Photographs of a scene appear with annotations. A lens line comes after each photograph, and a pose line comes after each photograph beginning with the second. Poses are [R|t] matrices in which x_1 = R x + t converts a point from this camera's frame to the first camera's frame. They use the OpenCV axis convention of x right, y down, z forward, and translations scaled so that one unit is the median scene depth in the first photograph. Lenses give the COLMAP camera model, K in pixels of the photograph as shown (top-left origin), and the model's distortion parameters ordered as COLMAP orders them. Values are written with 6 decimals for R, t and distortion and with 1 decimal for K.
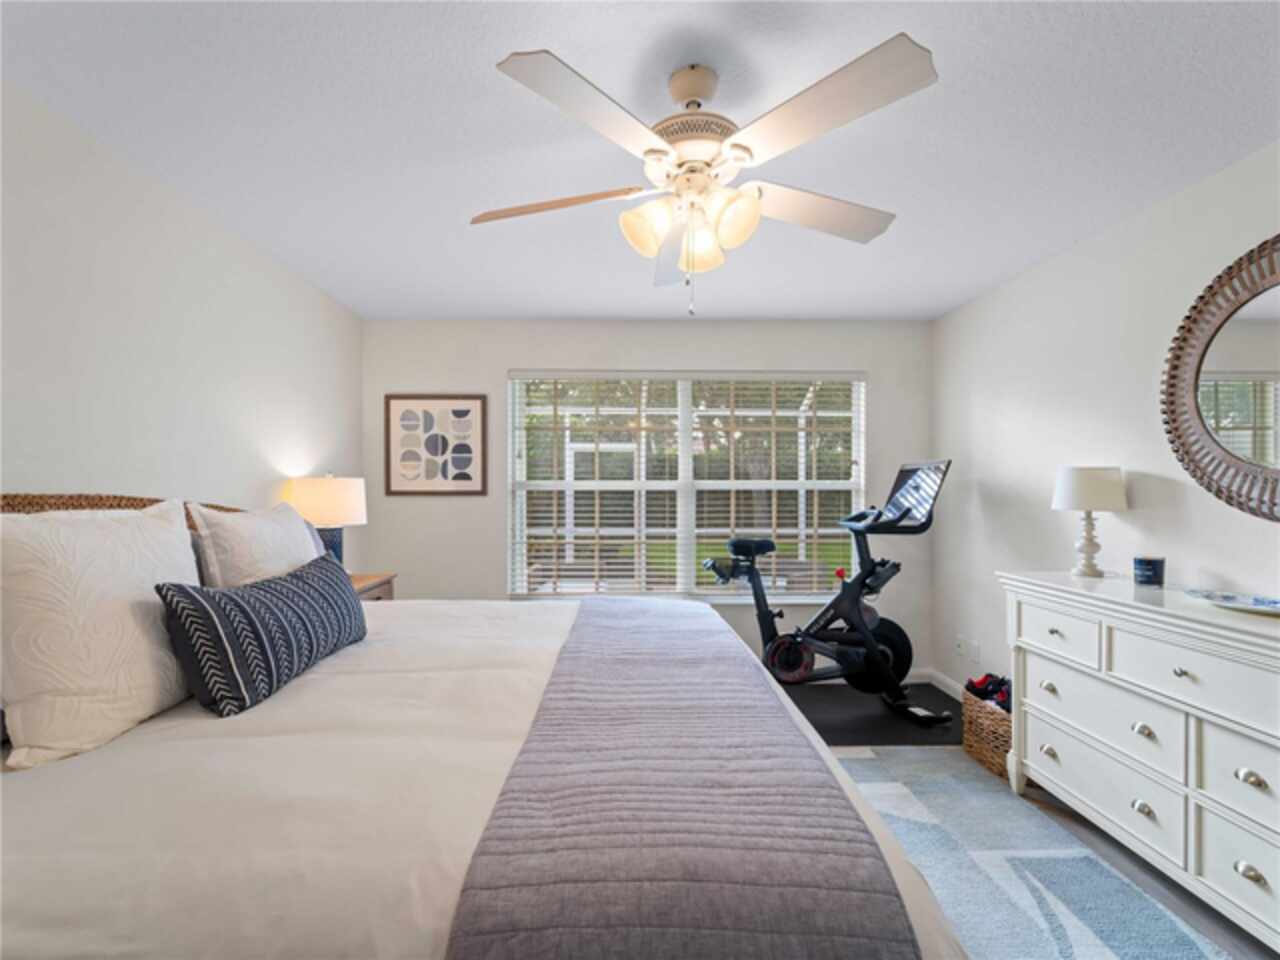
lens RADIAL K [[581.9, 0, 635.0], [0, 581.9, 489.1], [0, 0, 1]] dist [-0.002589, -0.000640]
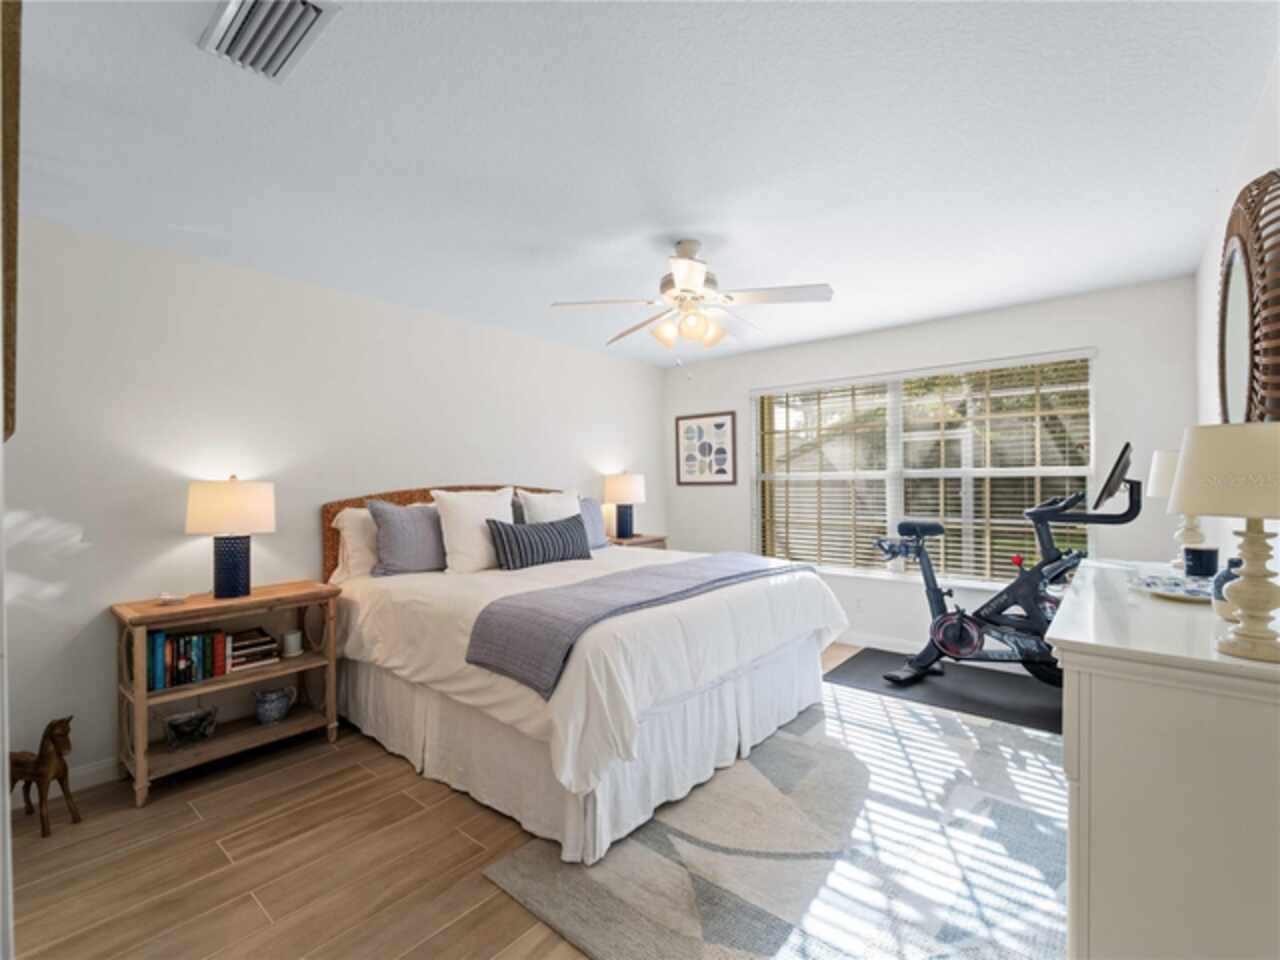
lens RADIAL K [[581.9, 0, 631.6], [0, 581.9, 484.7], [0, 0, 1]] dist [-0.002589, -0.000640]
pose [[0.731057, -0.005726, -0.682292, 0.500897], [0.014400, 0.999872, 0.007038, -0.002054], [0.682164, -0.014970, 0.731046, -0.168302]]
